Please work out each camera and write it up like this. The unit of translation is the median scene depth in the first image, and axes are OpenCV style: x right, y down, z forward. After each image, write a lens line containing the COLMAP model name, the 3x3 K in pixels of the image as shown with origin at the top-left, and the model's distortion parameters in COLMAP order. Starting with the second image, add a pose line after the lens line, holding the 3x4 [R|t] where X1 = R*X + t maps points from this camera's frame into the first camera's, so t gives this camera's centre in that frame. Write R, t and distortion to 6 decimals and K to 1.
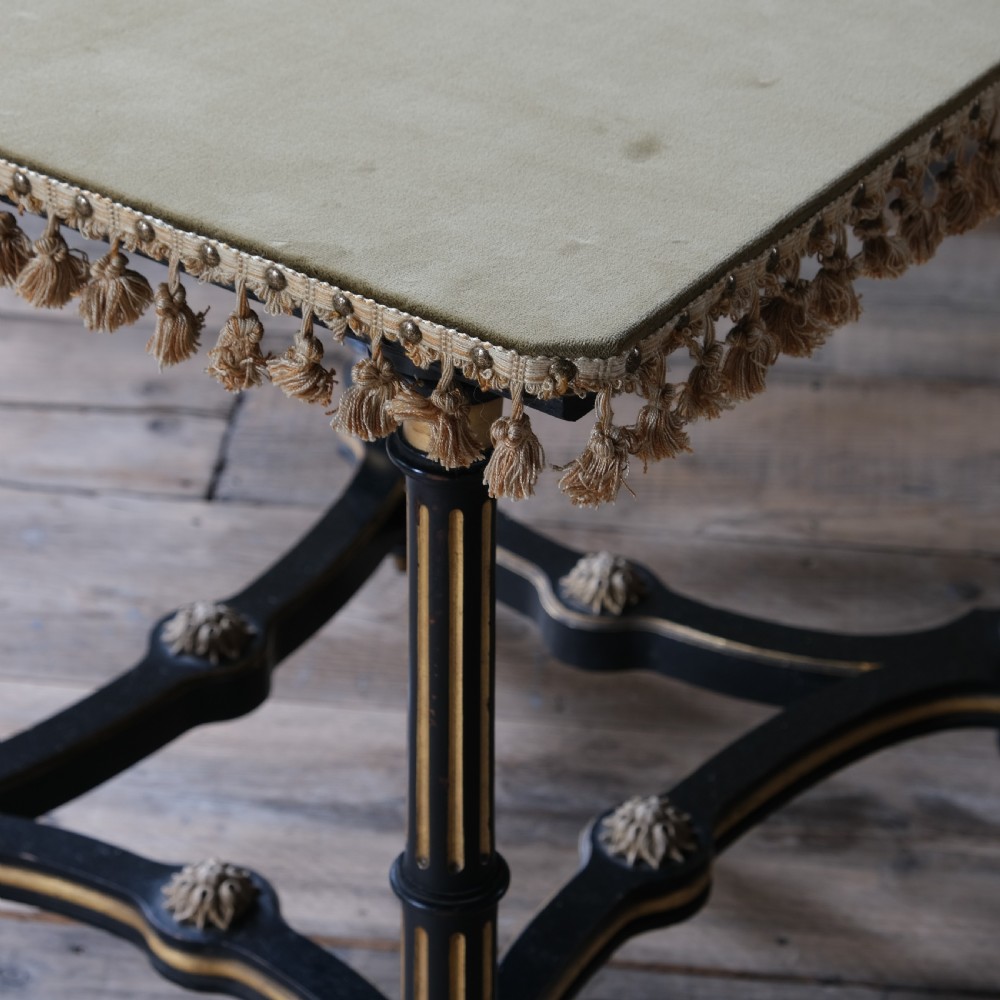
lens RADIAL K [[3580.5, 0, 500.0], [0, 3580.5, 500.0], [0, 0, 1]] dist [-0.025028, 0.969765]
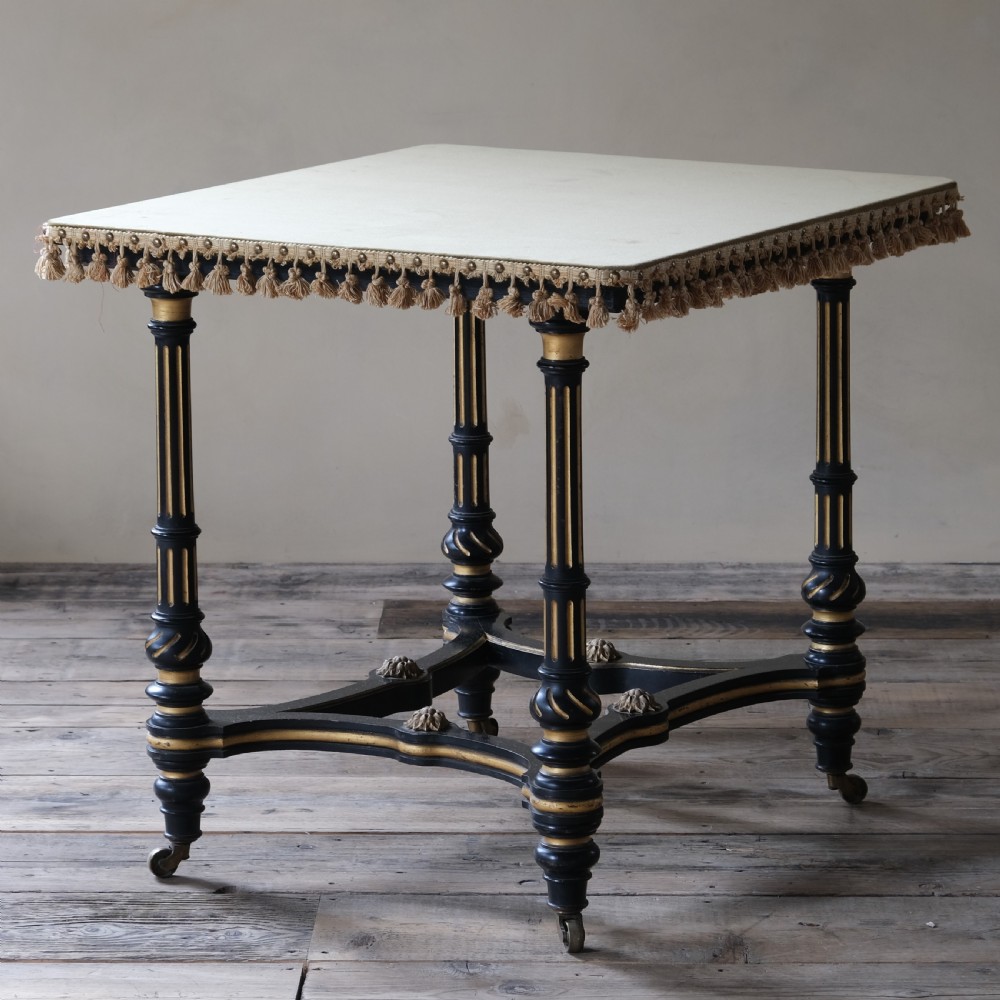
lens RADIAL K [[3985.0, 0, 500.0], [0, 3985.0, 500.0], [0, 0, 1]] dist [-0.071604, -0.223644]
pose [[0.996803, -0.039541, 0.069426, -0.265592], [0.061680, 0.933169, -0.354107, 1.103257], [-0.050785, 0.357258, 0.932624, -1.618071]]
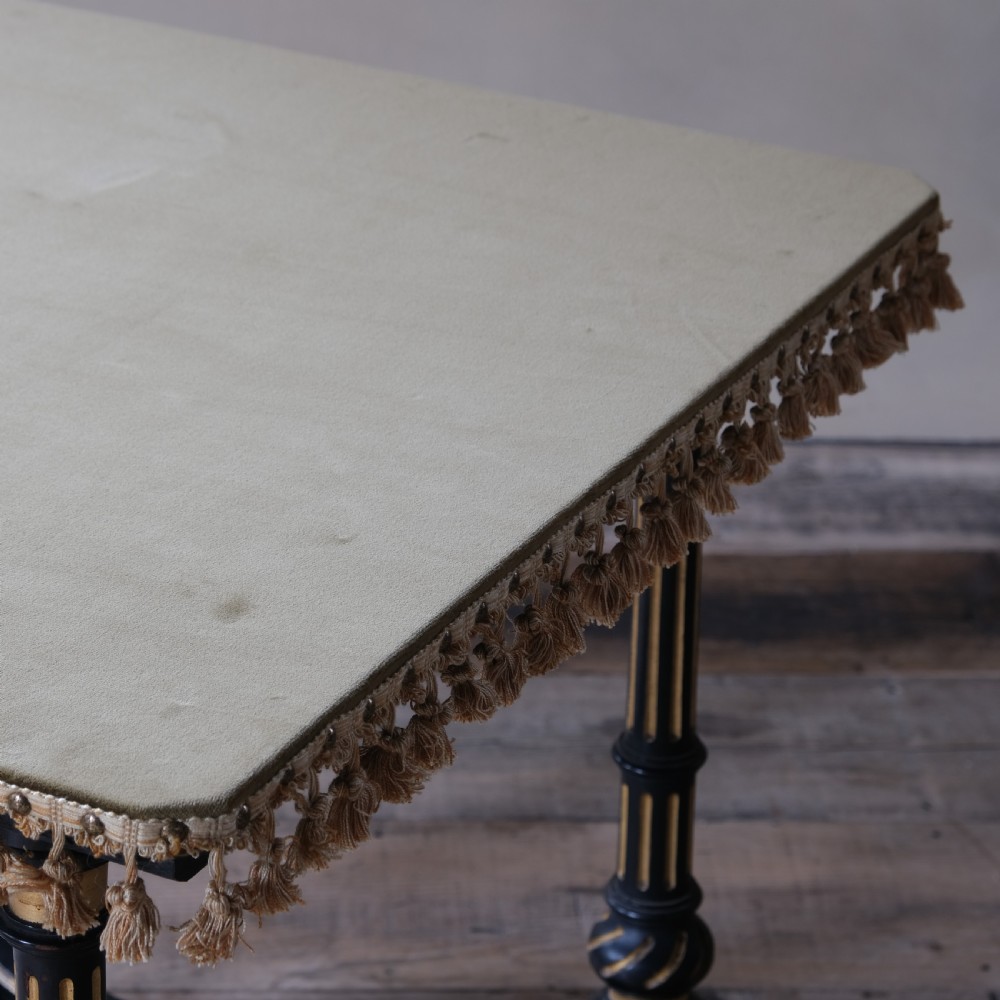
lens RADIAL K [[3580.5, 0, 500.0], [0, 3580.5, 500.0], [0, 0, 1]] dist [-0.025028, 0.969765]
pose [[0.988721, -0.054316, 0.139573, -0.026120], [0.071576, 0.989973, -0.121778, 0.000818], [-0.131559, 0.130394, 0.982695, -0.018301]]
